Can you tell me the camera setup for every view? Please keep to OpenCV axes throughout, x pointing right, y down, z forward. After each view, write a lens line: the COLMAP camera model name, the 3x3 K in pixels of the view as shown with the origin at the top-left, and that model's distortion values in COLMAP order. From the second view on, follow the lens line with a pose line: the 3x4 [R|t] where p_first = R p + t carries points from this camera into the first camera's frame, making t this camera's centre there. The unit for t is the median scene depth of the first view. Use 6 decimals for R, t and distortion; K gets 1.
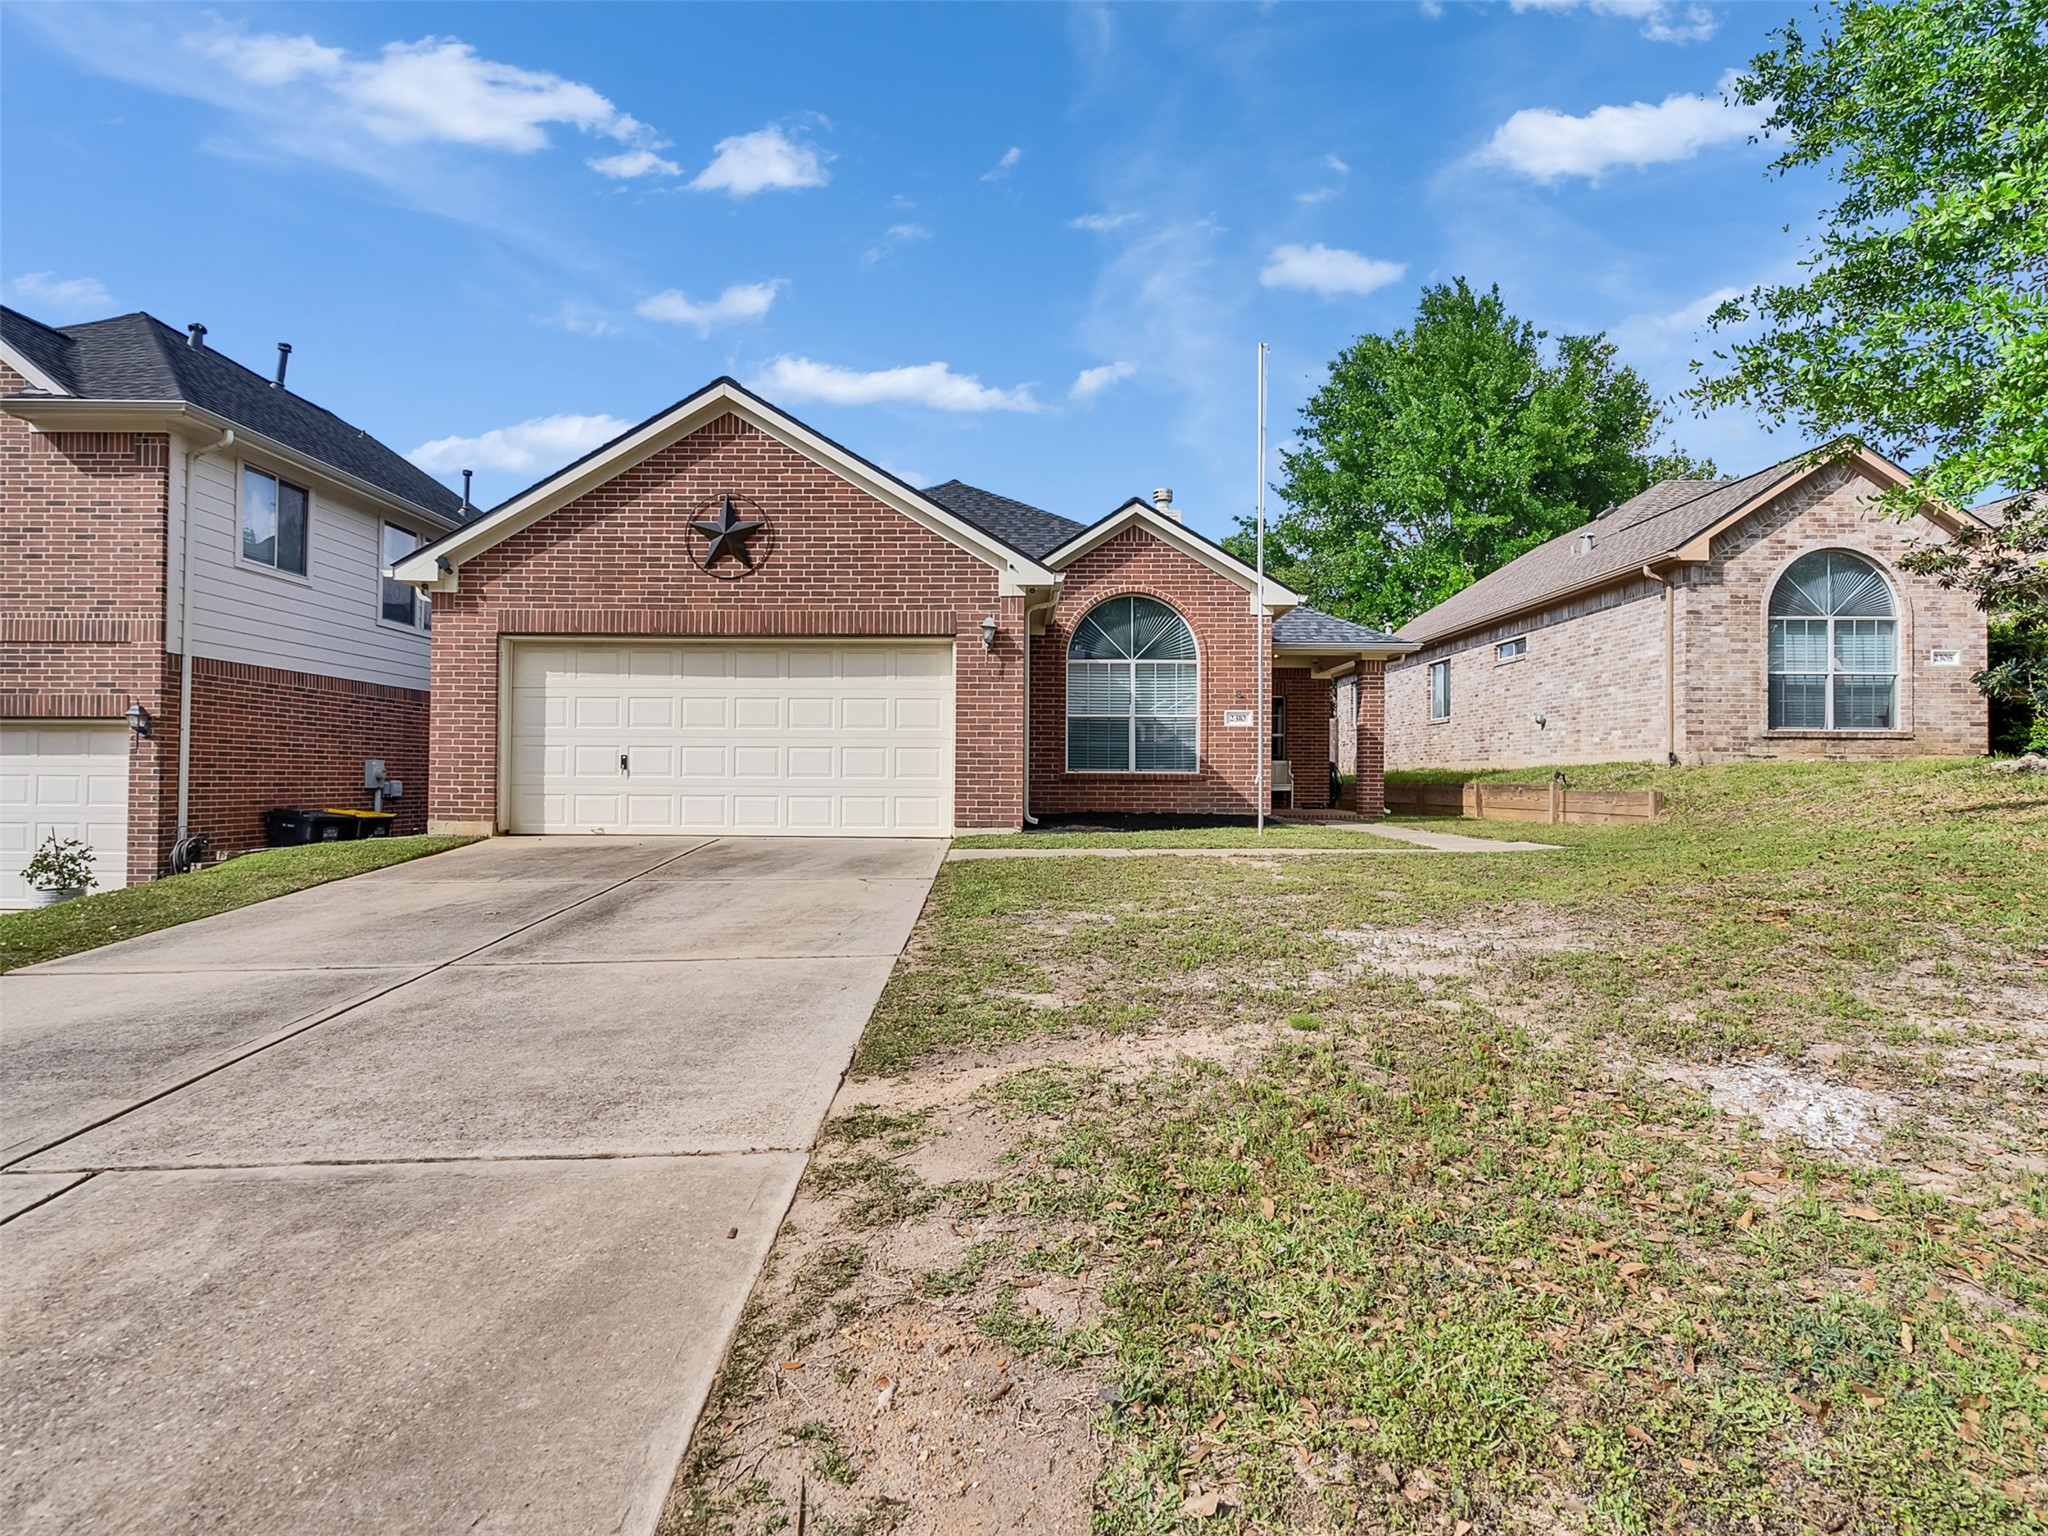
lens RADIAL K [[1047.9, 0, 1021.4], [0, 1047.9, 771.1], [0, 0, 1]] dist [-0.008715, 0.005722]
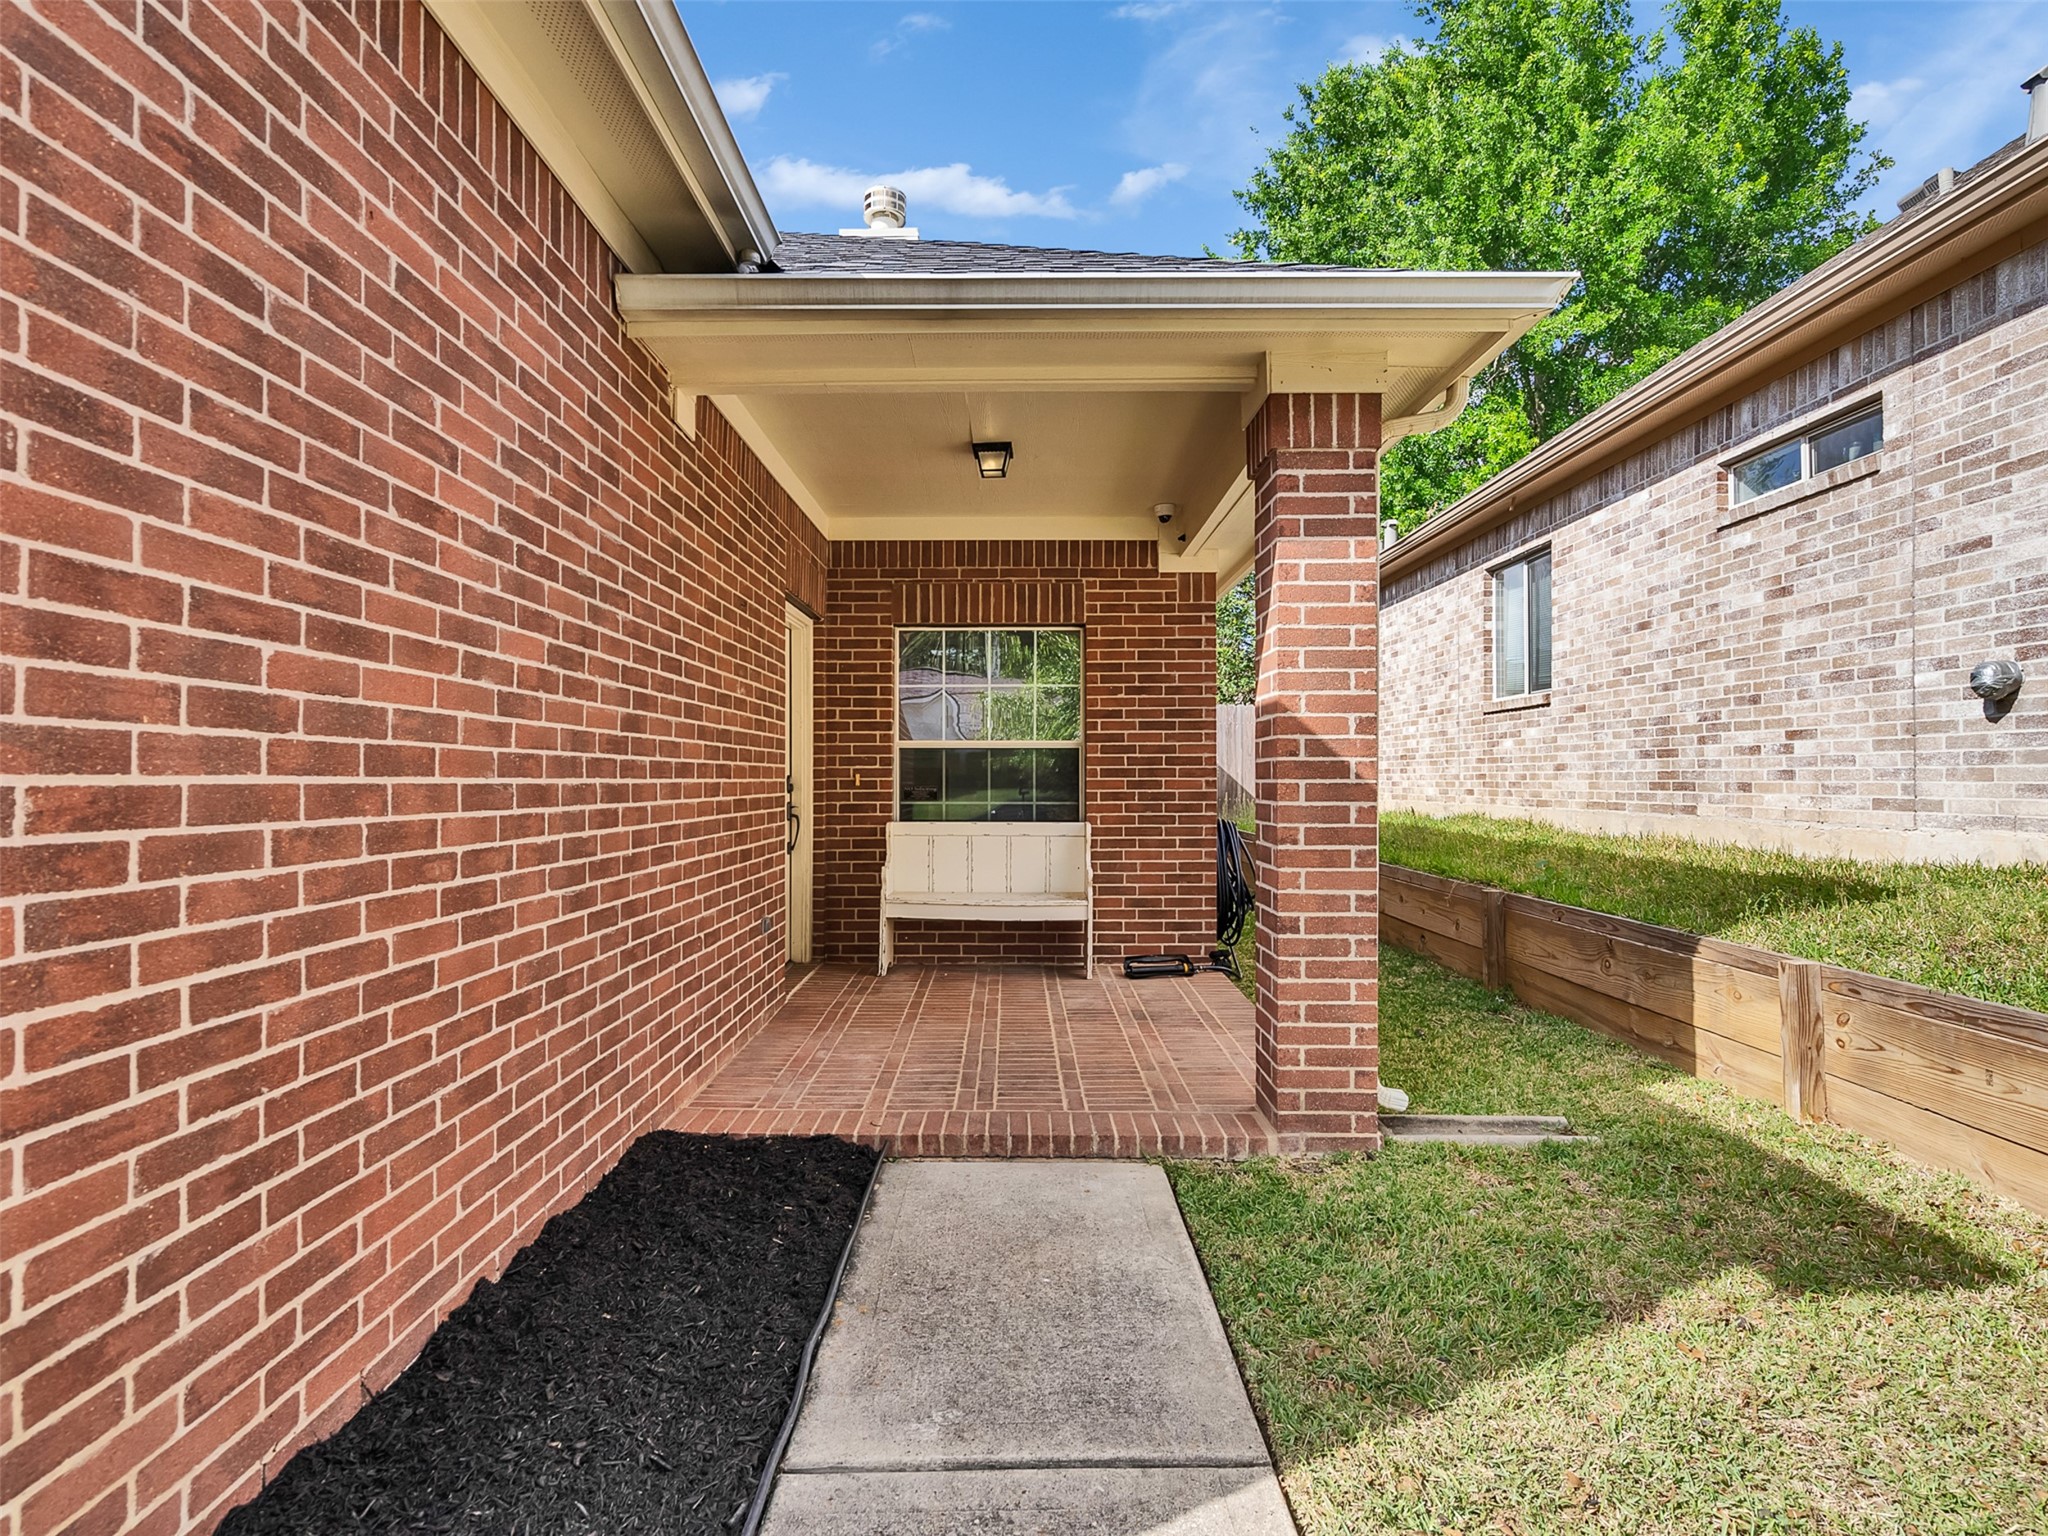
lens RADIAL K [[1047.9, 0, 1026.3], [0, 1047.9, 771.2], [0, 0, 1]] dist [-0.008715, 0.005722]
pose [[0.999907, -0.011619, 0.007140, 0.208417], [0.011587, 0.999923, 0.004487, -0.025588], [-0.007191, -0.004404, 0.999964, 0.604904]]
